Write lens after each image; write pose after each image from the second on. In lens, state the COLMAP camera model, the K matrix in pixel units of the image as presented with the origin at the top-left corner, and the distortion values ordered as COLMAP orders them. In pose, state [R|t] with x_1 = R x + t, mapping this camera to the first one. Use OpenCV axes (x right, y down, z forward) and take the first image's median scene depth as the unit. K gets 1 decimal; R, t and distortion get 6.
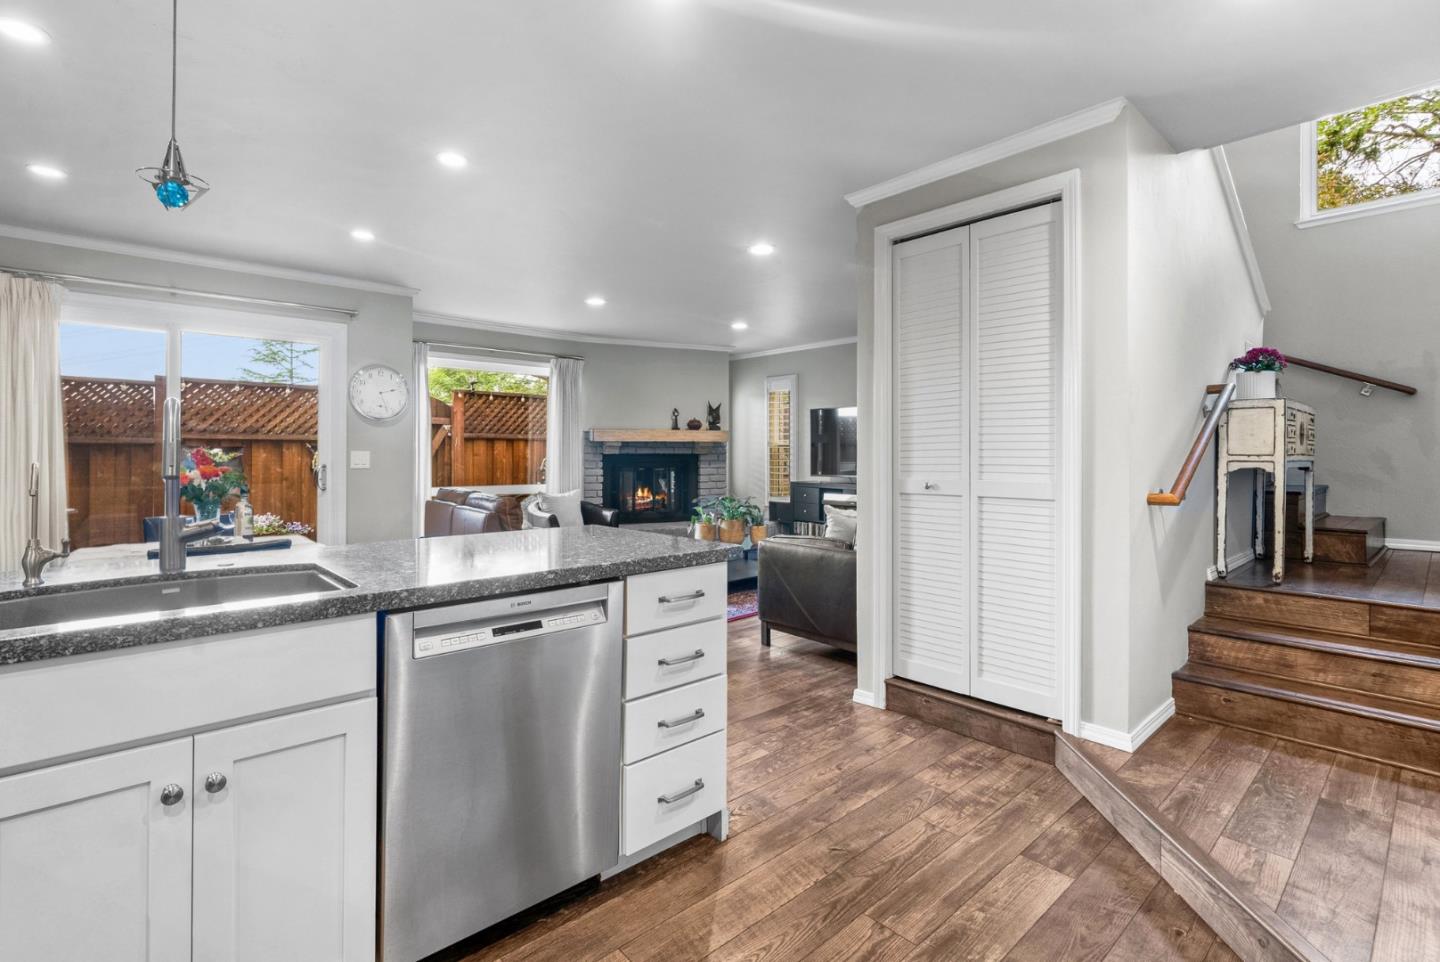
lens RADIAL K [[672.5, 0, 714.6], [0, 672.5, 449.0], [0, 0, 1]] dist [-0.001877, 0.000251]
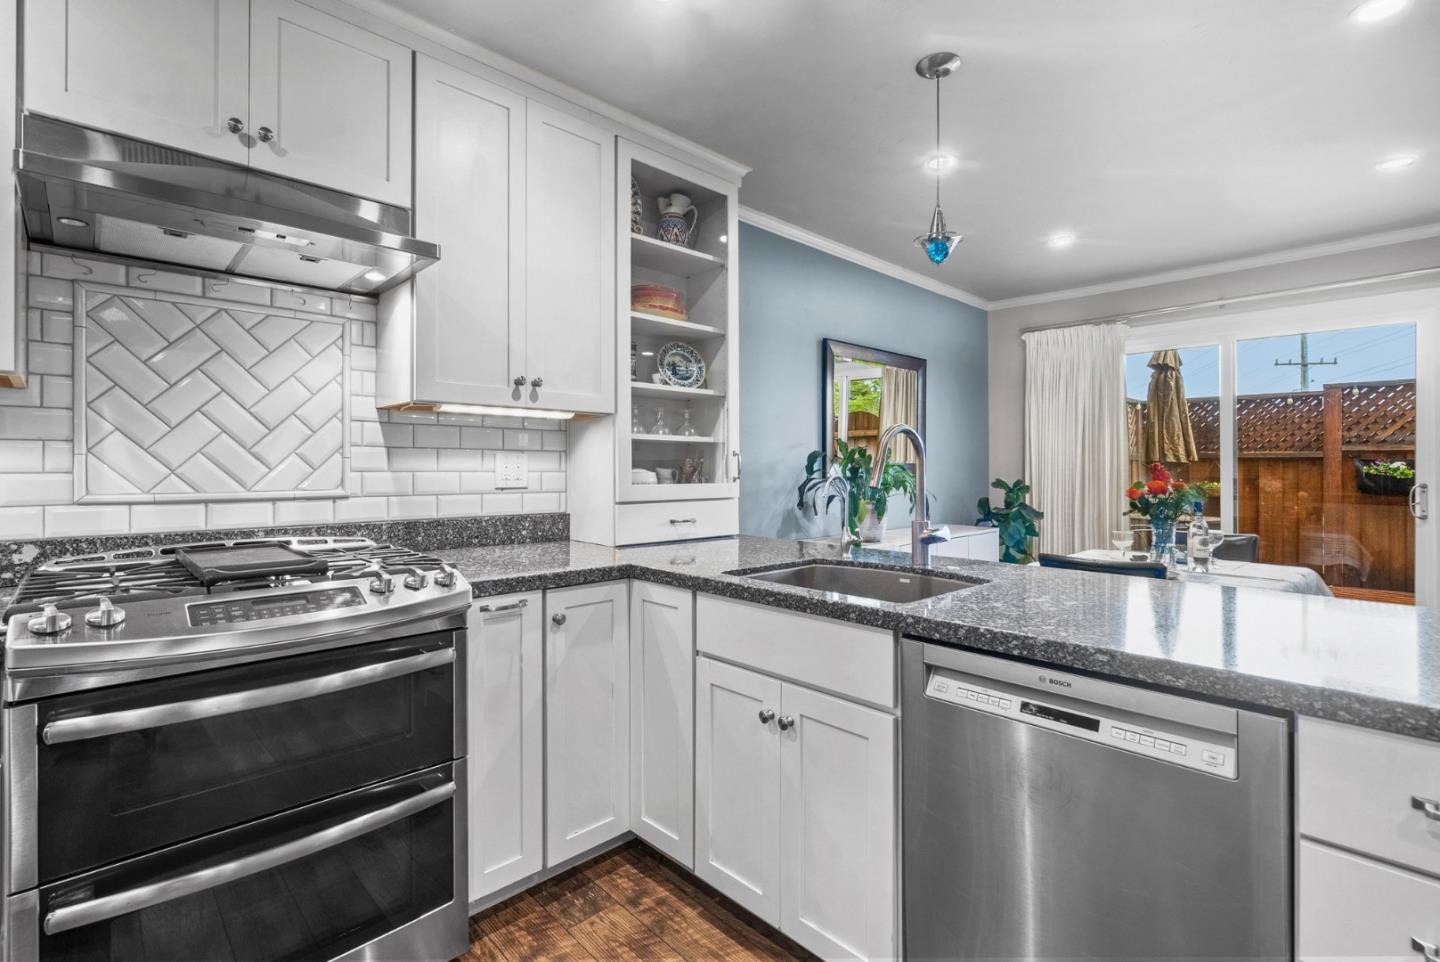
lens RADIAL K [[674.1, 0, 715.2], [0, 674.1, 465.3], [0, 0, 1]] dist [-0.002335, 0.000951]
pose [[0.016323, -0.002441, -0.999864, 0.093776], [0.005805, 0.999980, -0.002346, 0.000457], [0.999850, -0.005766, 0.016337, 0.142816]]
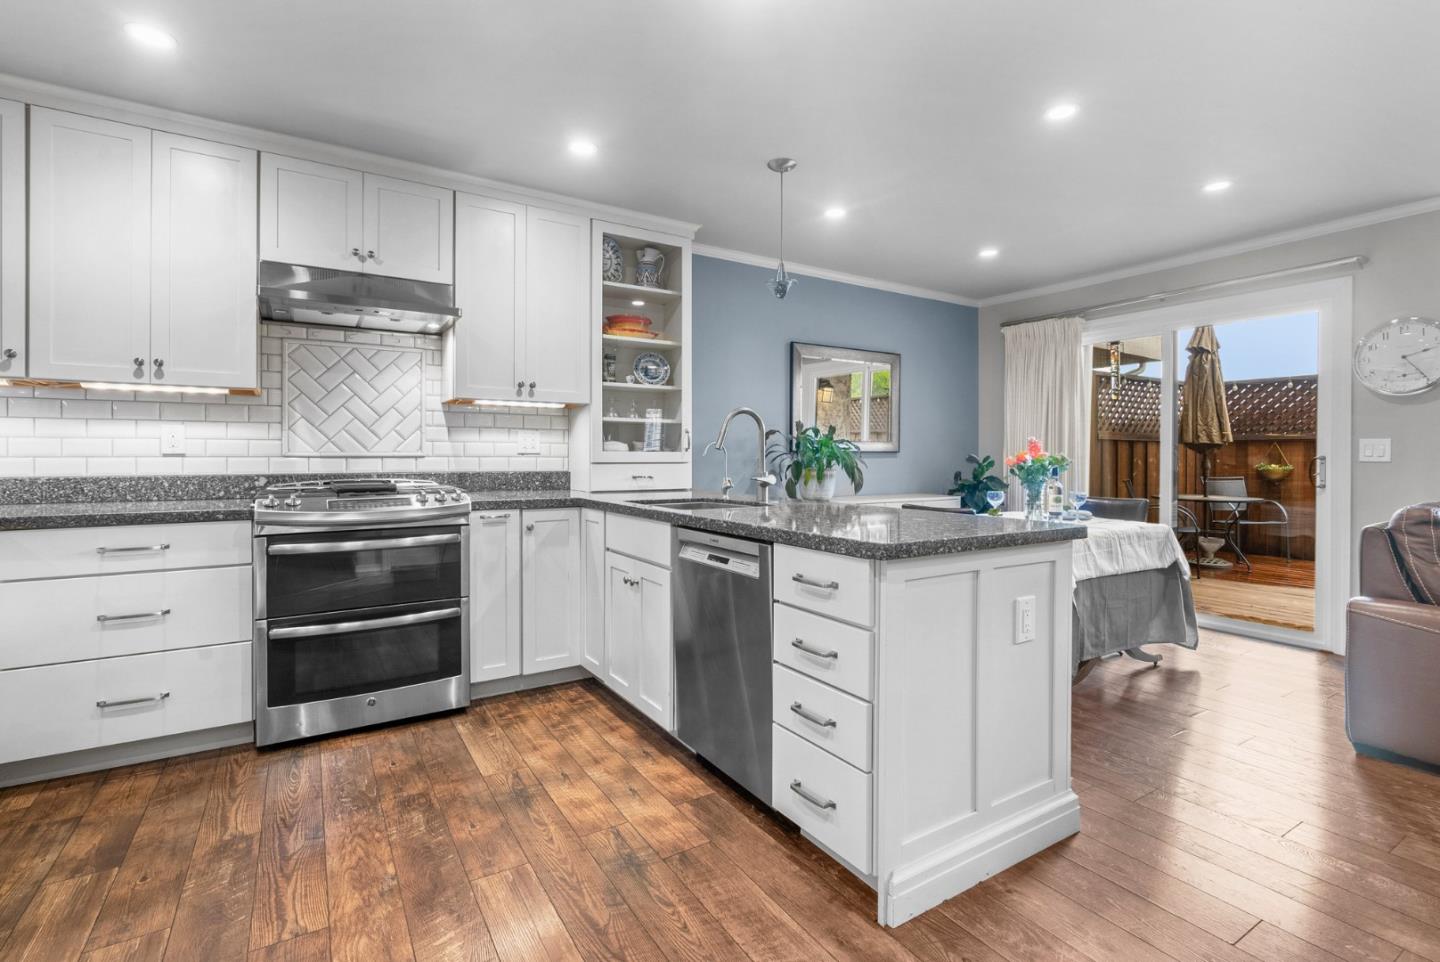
lens RADIAL K [[674.1, 0, 714.1], [0, 674.1, 457.0], [0, 0, 1]] dist [-0.003878, 0.001574]
pose [[-0.184426, 0.001172, -0.982846, 0.237410], [0.005220, 0.999986, 0.000213, 0.013790], [0.982832, -0.005091, -0.184430, 0.282866]]
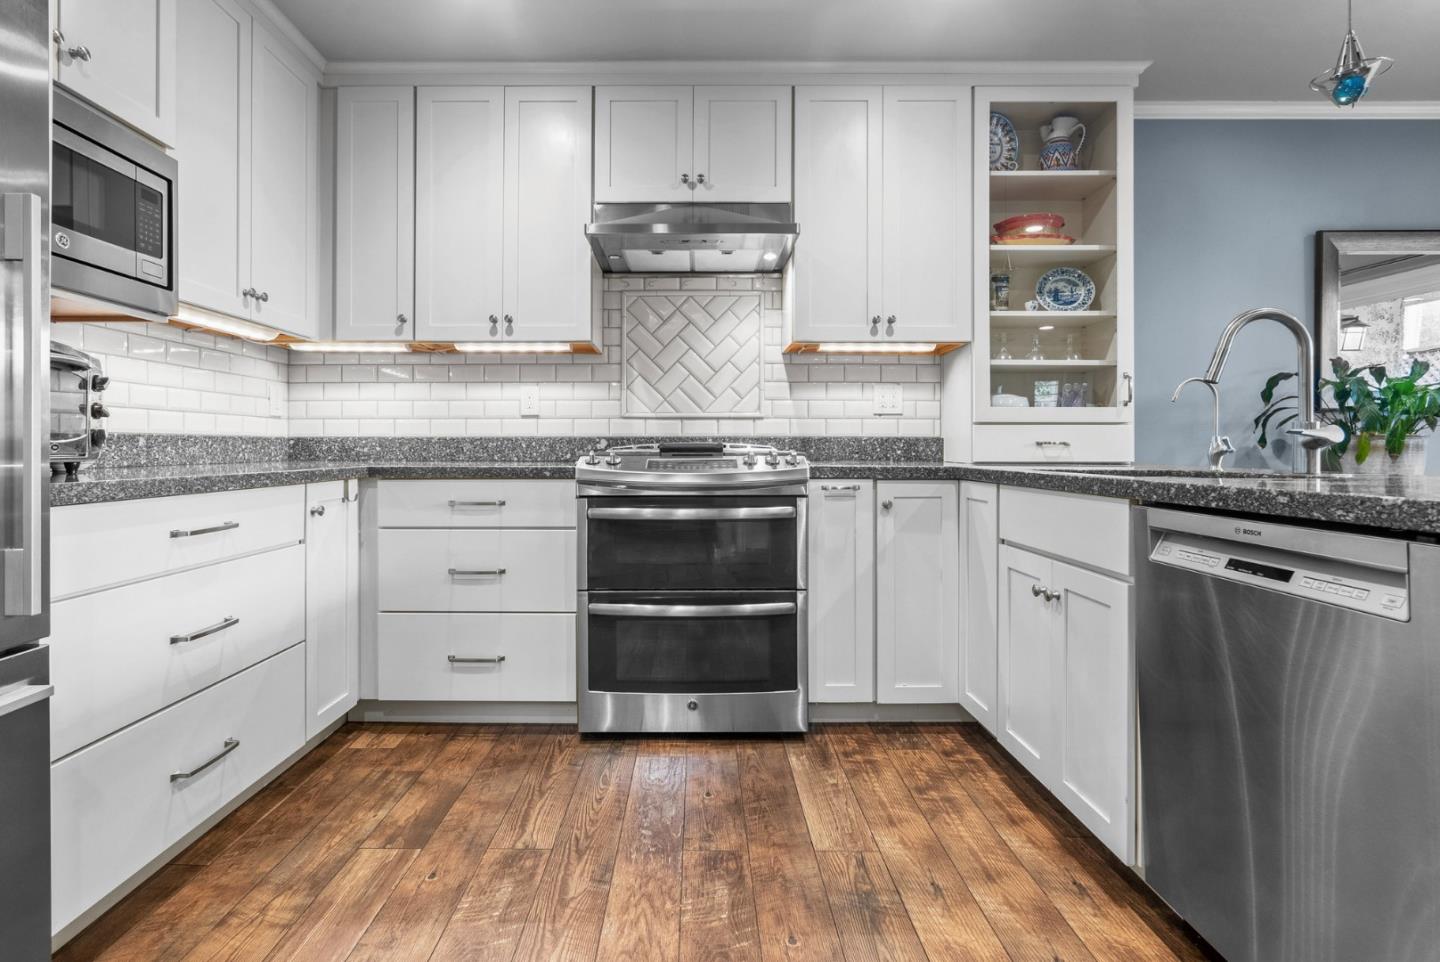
lens RADIAL K [[686.6, 0, 684.5], [0, 686.6, 447.9], [0, 0, 1]] dist [-0.002131, 0.001884]
pose [[-0.683754, -0.002475, -0.729709, 0.136771], [0.003693, 0.999970, -0.006852, 0.033500], [0.729704, -0.007380, -0.683724, 0.239216]]
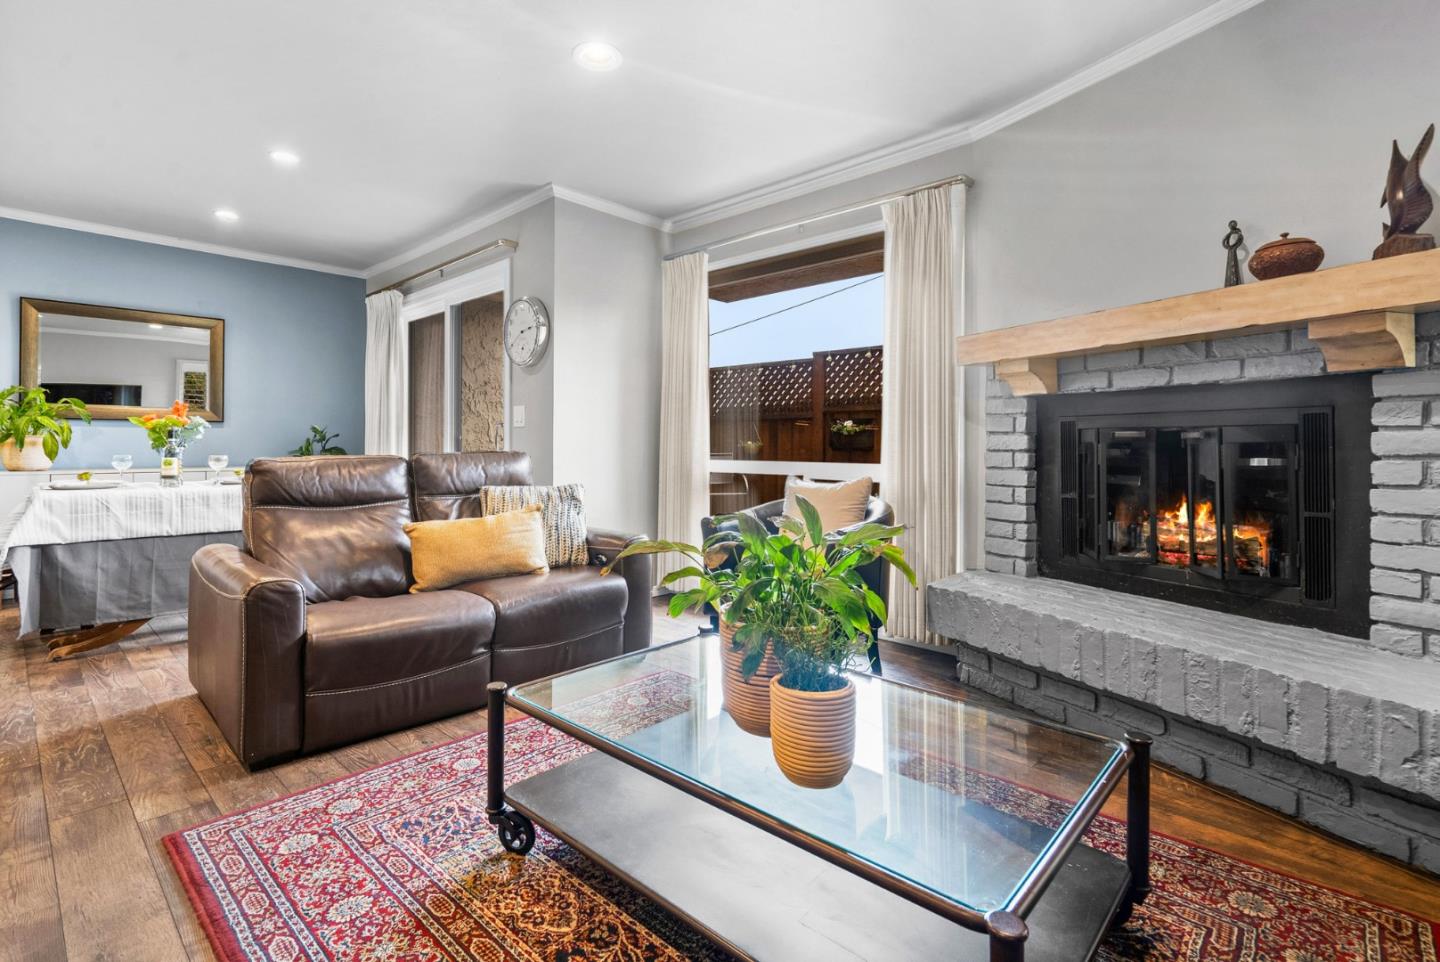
lens RADIAL K [[678.7, 0, 714.4], [0, 678.7, 442.8], [0, 0, 1]] dist [-0.002388, -0.000799]
pose [[0.077972, -0.003245, -0.996950, 0.219955], [0.003500, 0.999989, -0.002981, 0.035810], [0.996949, -0.003257, 0.077983, 0.792460]]
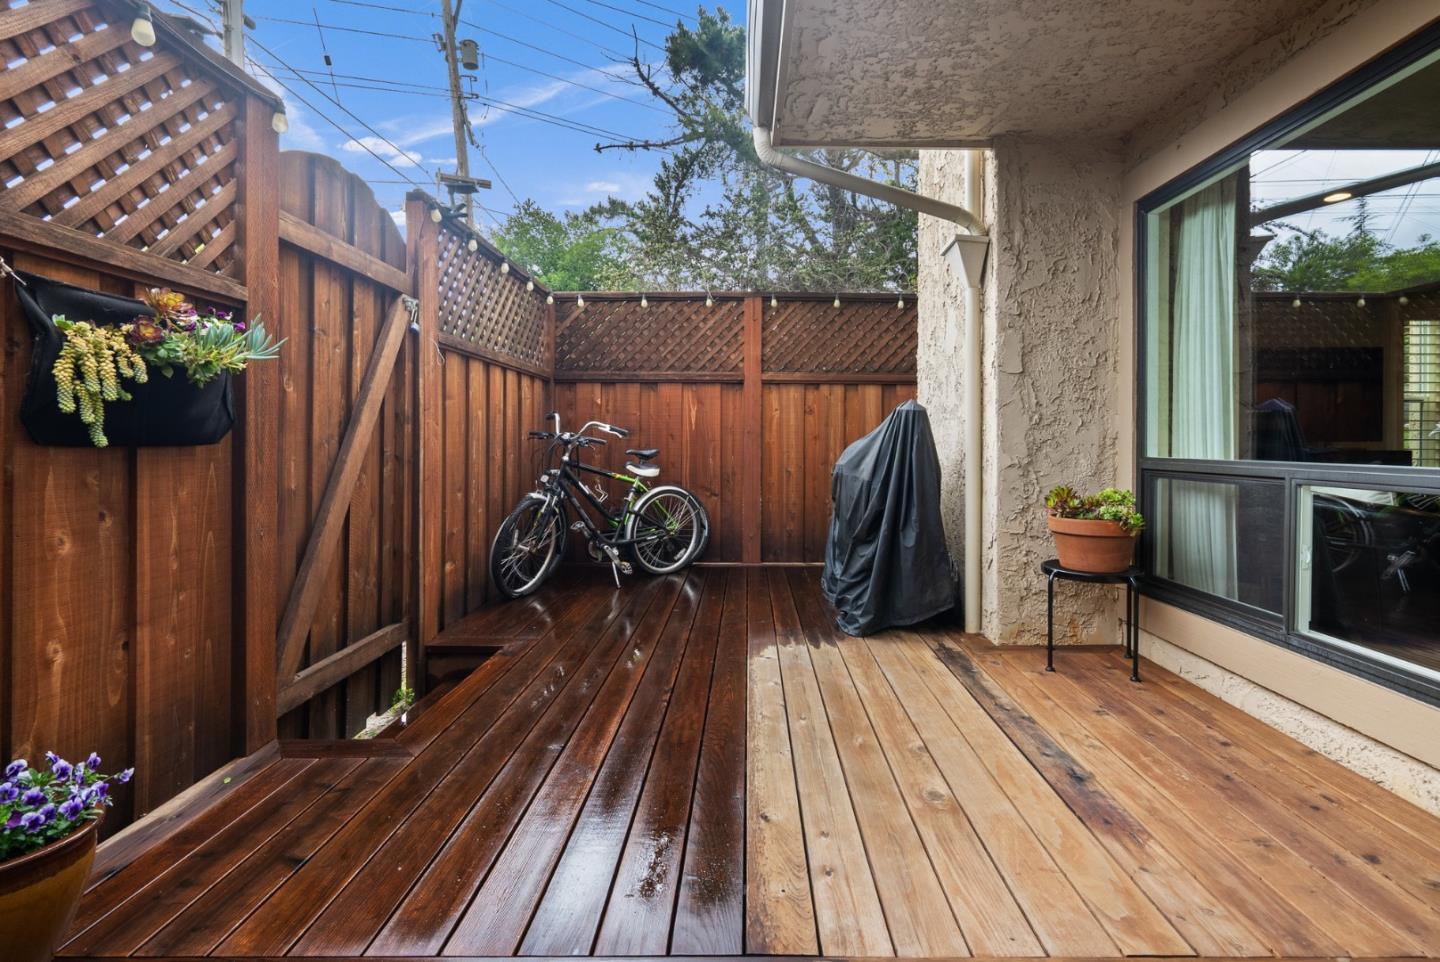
lens RADIAL K [[696.8, 0, 763.7], [0, 696.8, 438.2], [0, 0, 1]] dist [0.000138, 0.001537]
pose [[0.660646, 0.006814, 0.750666, -0.720330], [-0.009859, 0.999951, -0.000400, 0.039894], [-0.750632, -0.007136, 0.660681, 0.880107]]
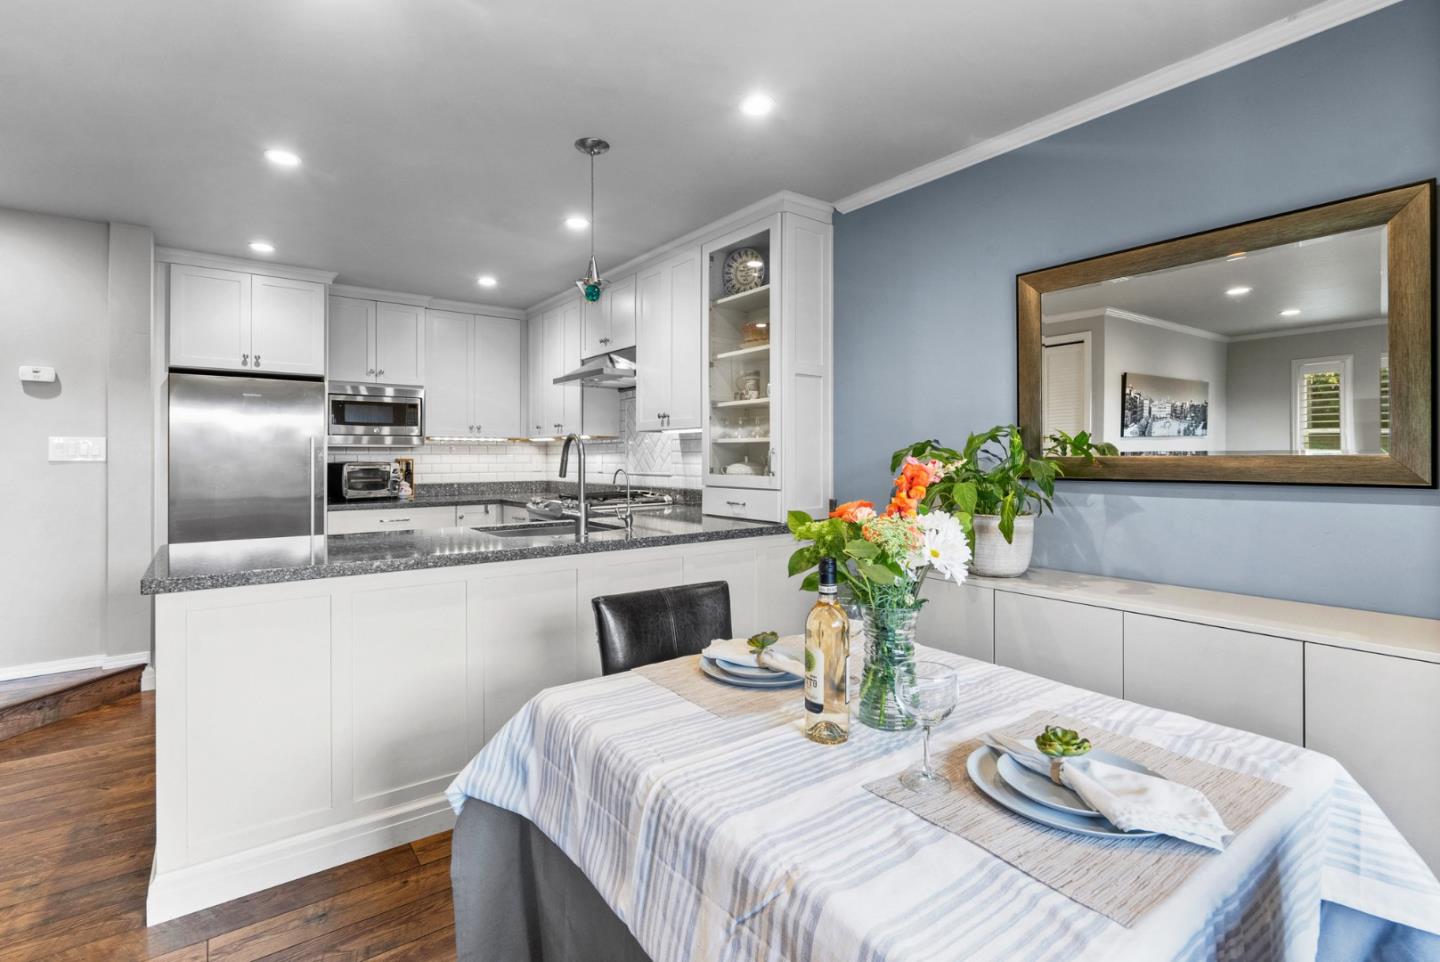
lens RADIAL K [[663.5, 0, 698.7], [0, 663.5, 465.6], [0, 0, 1]] dist [-0.001025, 0.000318]
pose [[-0.994178, 0.000726, 0.107748, -0.293321], [0.001183, 0.999991, 0.004172, 0.000509], [-0.107744, 0.004275, -0.994170, 0.601321]]
